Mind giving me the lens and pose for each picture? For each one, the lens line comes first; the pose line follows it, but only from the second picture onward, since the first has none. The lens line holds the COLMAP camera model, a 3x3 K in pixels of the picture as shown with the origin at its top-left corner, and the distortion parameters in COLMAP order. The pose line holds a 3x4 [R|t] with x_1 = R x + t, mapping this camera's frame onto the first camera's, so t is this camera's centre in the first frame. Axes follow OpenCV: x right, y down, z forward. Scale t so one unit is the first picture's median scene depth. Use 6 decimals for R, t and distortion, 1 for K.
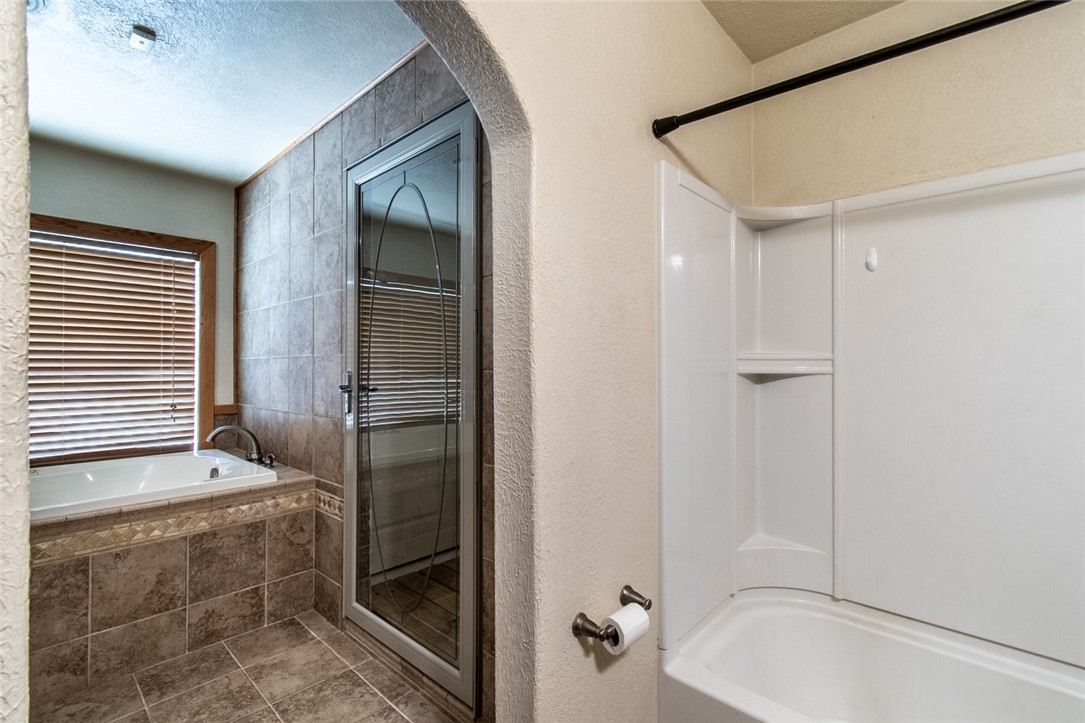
lens RADIAL K [[490.4, 0, 542.5], [0, 490.4, 361.5], [0, 0, 1]] dist [0.003654, -0.001478]
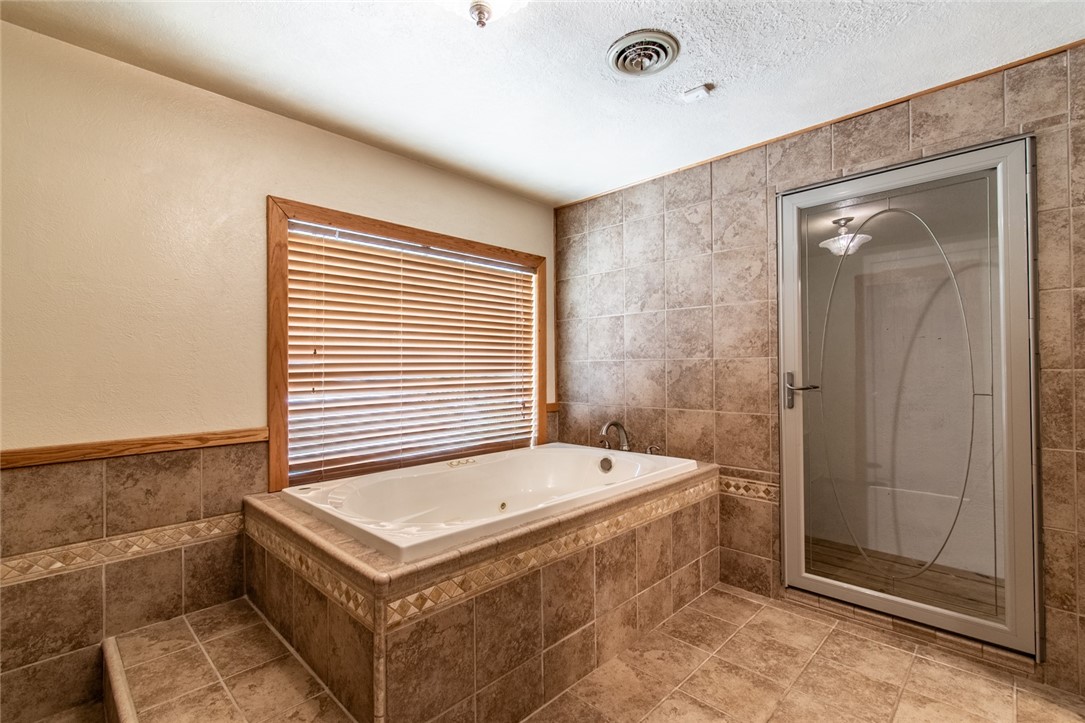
lens RADIAL K [[490.4, 0, 542.5], [0, 490.4, 361.5], [0, 0, 1]] dist [0.003654, -0.001478]
pose [[0.999477, -0.007156, -0.031542, -0.681958], [0.007104, 0.999973, -0.001779, -0.004096], [0.031554, 0.001554, 0.999501, -0.118951]]
